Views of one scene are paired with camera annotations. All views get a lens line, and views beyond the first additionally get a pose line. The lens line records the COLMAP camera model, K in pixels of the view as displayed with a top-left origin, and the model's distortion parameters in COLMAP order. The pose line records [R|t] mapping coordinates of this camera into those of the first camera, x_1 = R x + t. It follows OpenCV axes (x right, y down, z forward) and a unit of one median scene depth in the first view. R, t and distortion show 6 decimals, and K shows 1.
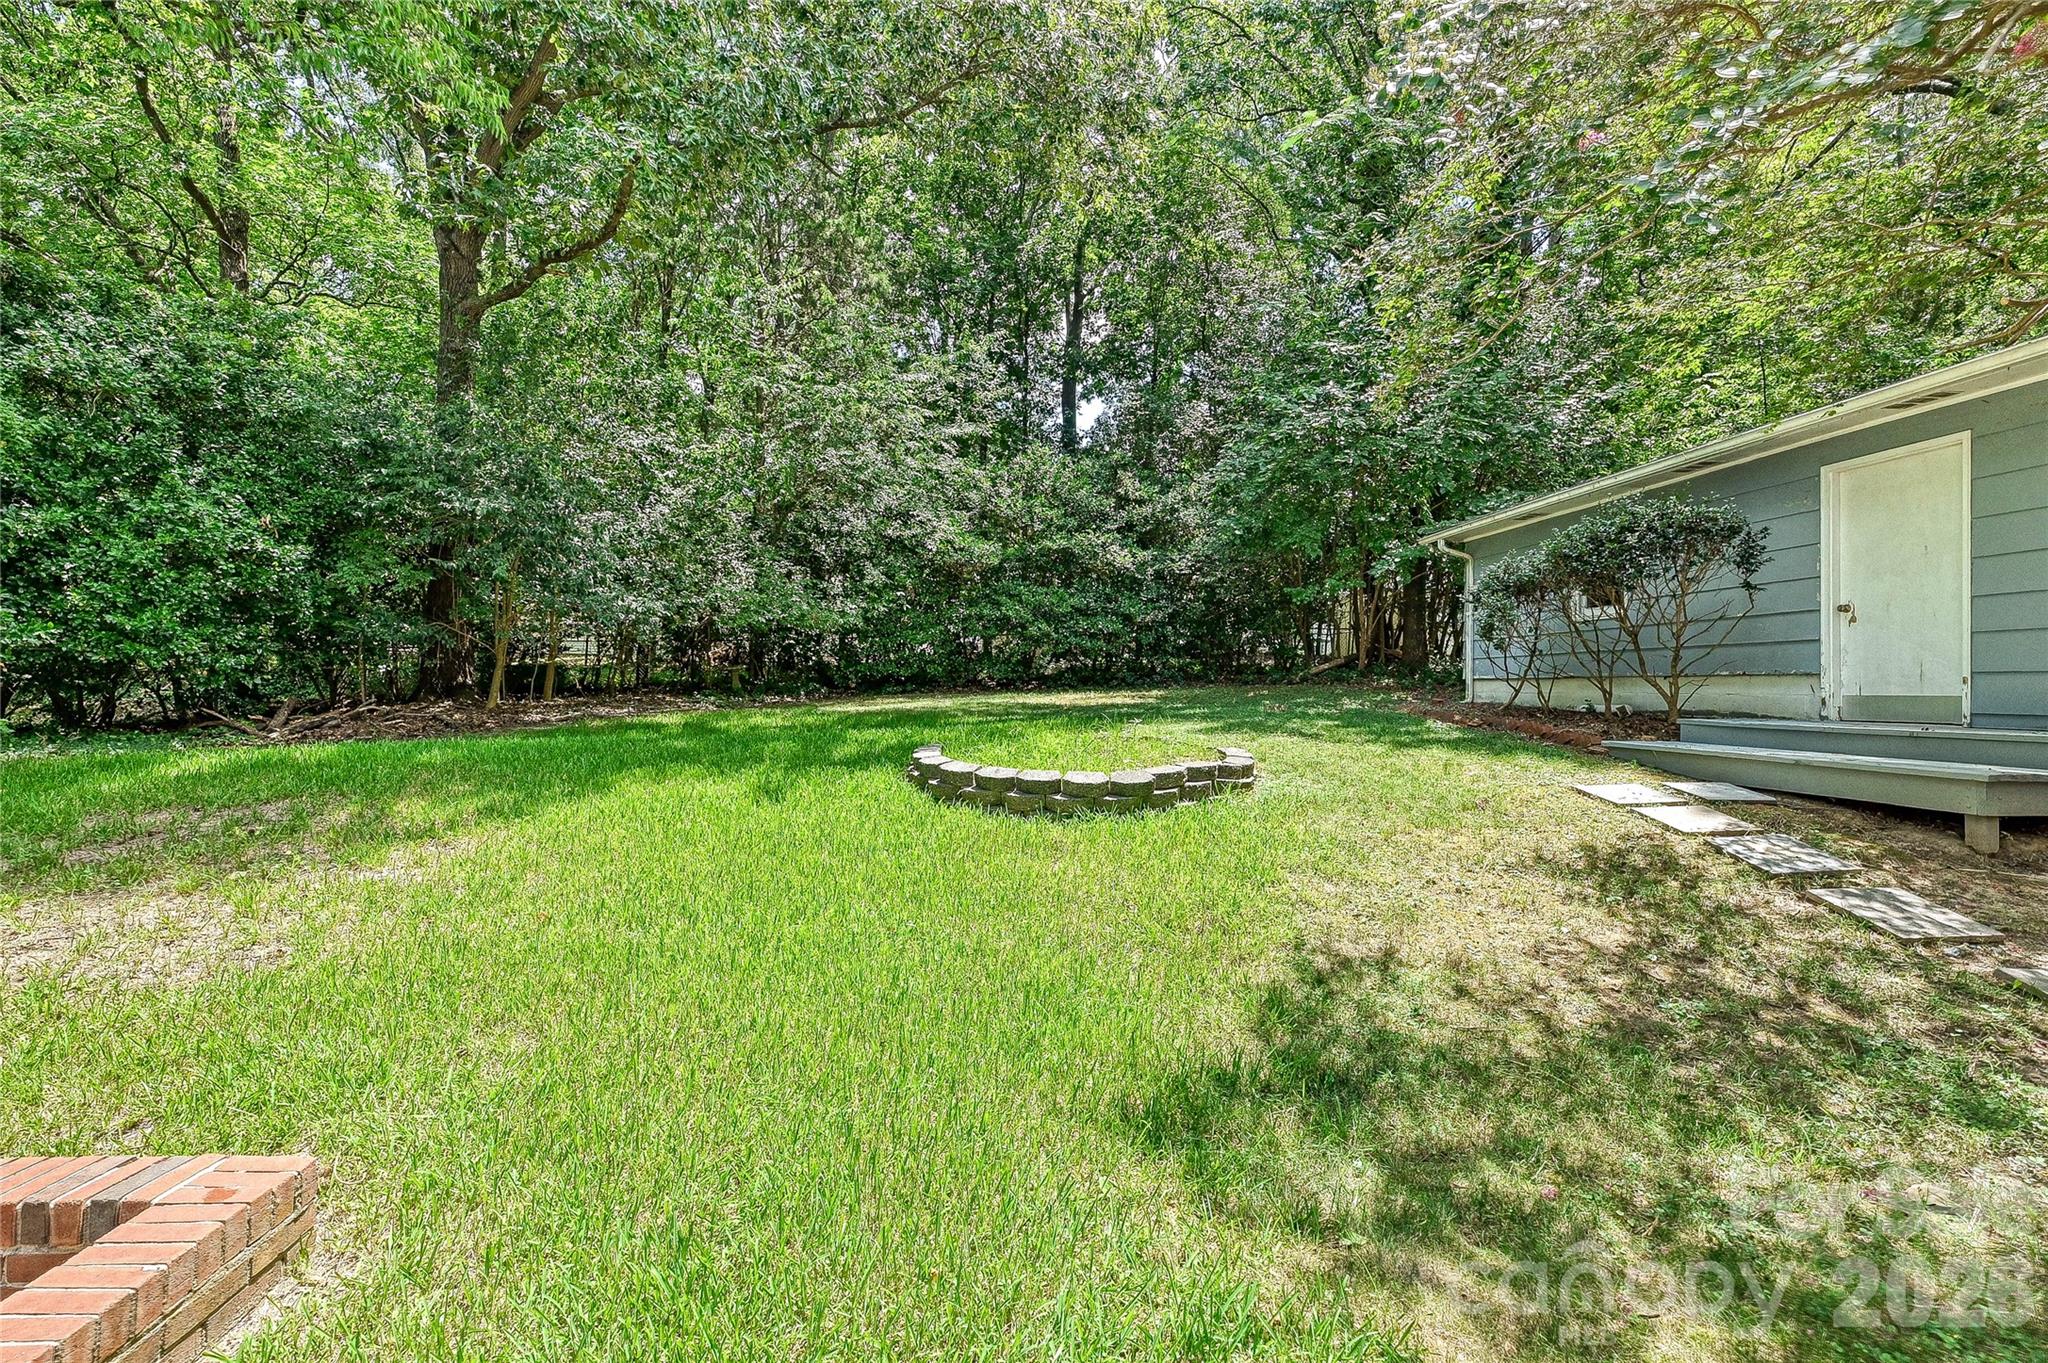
lens RADIAL K [[812.9, 0, 1028.4], [0, 812.9, 687.6], [0, 0, 1]] dist [-0.000775, 0.000242]
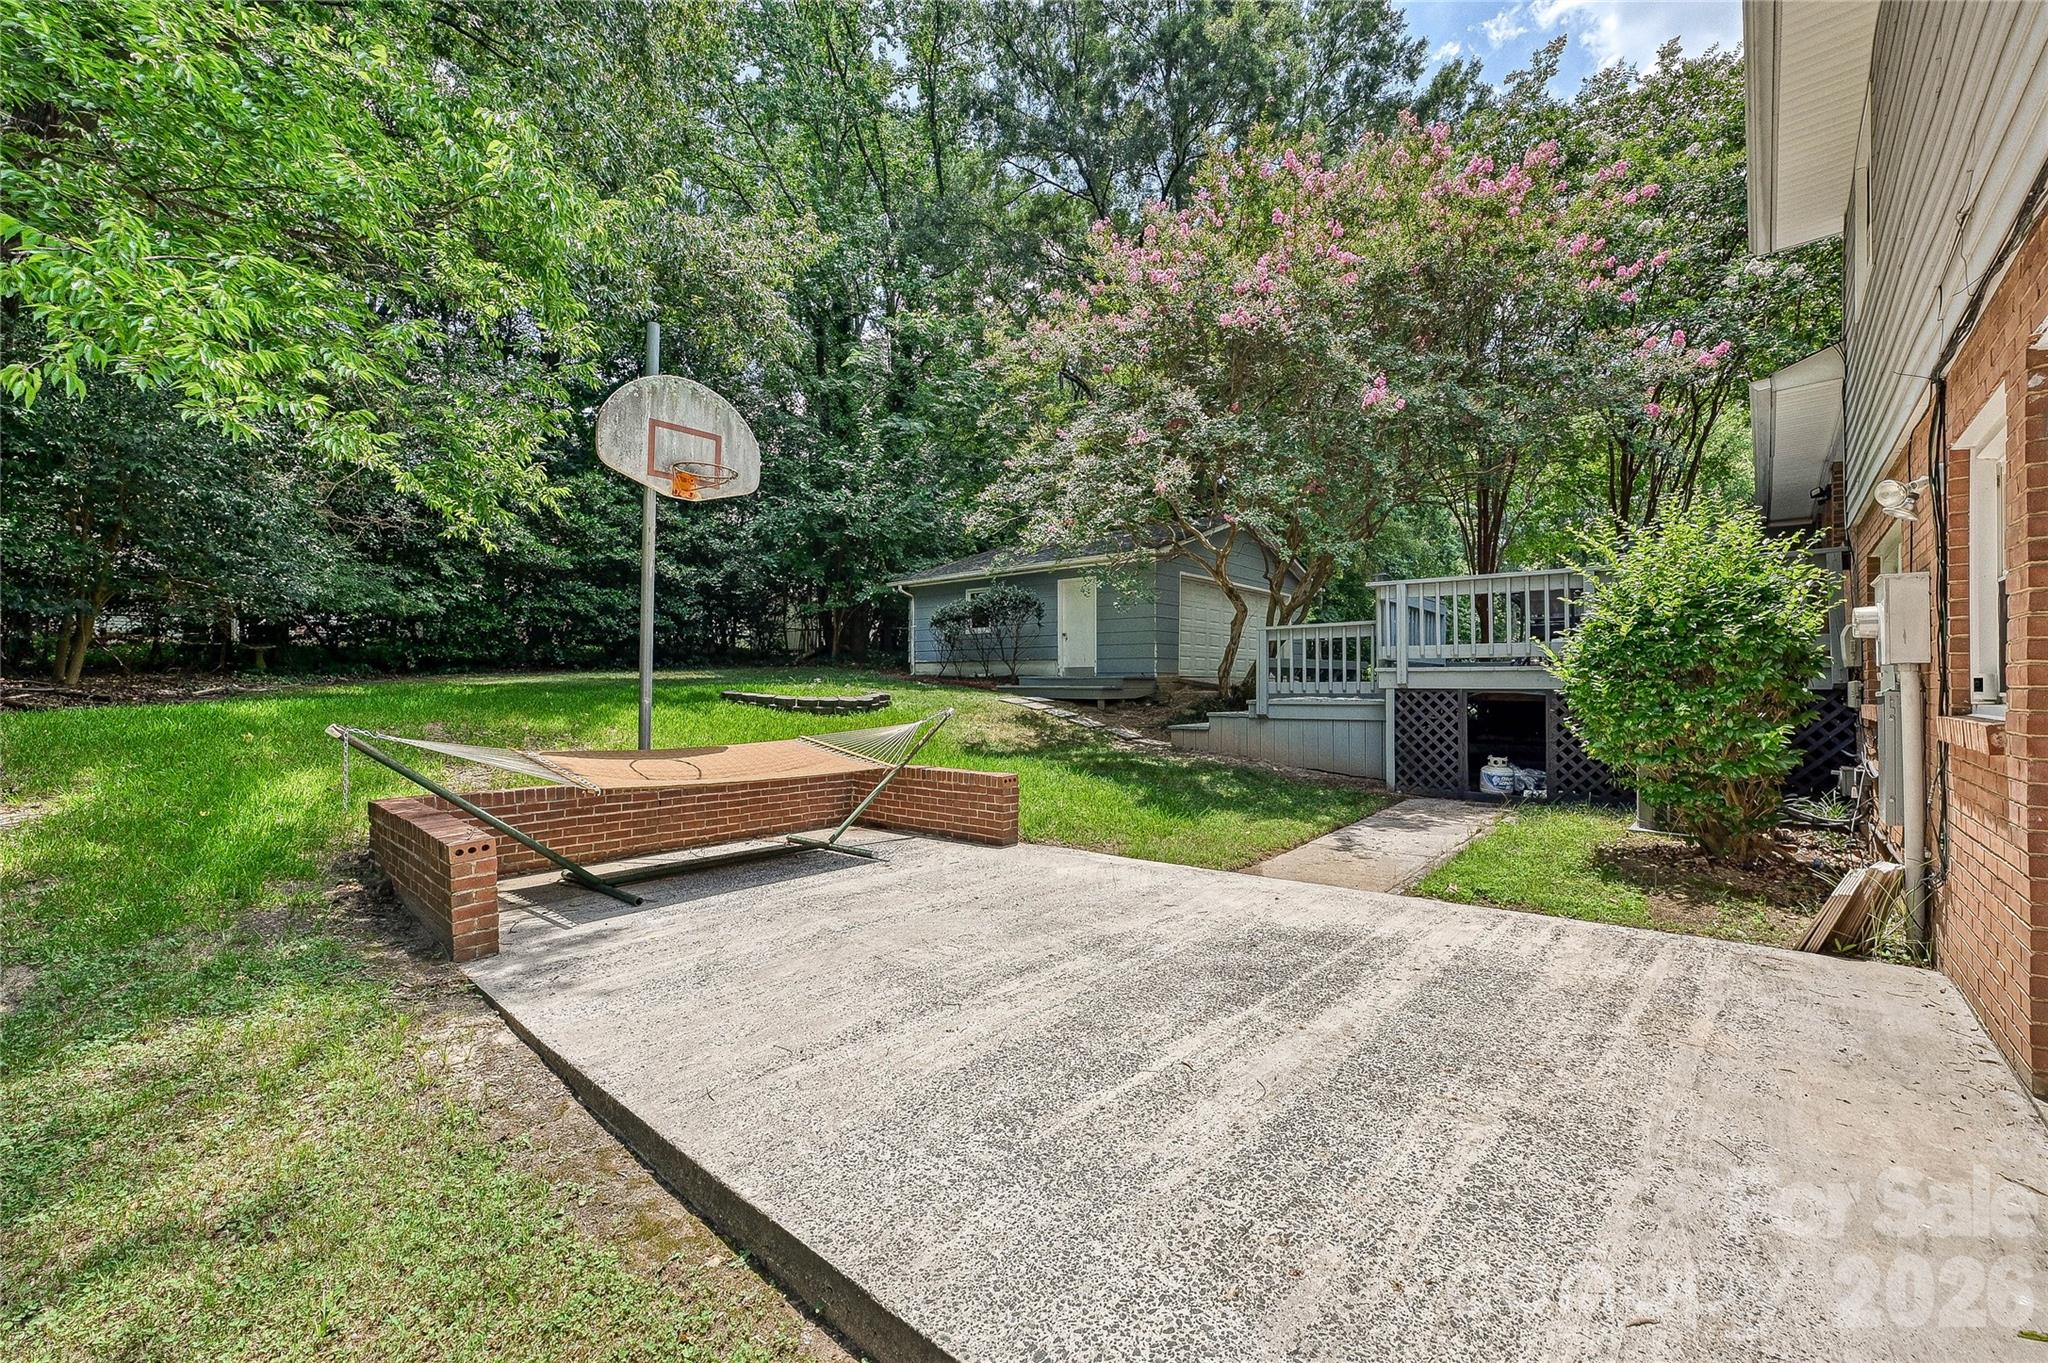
lens RADIAL K [[812.9, 0, 1025.4], [0, 812.9, 679.2], [0, 0, 1]] dist [-0.000775, 0.000242]
pose [[0.697582, -0.002279, 0.716502, -0.940274], [0.006656, 0.999972, -0.003300, 0.052488], [-0.716474, 0.007071, 0.697578, -0.728042]]
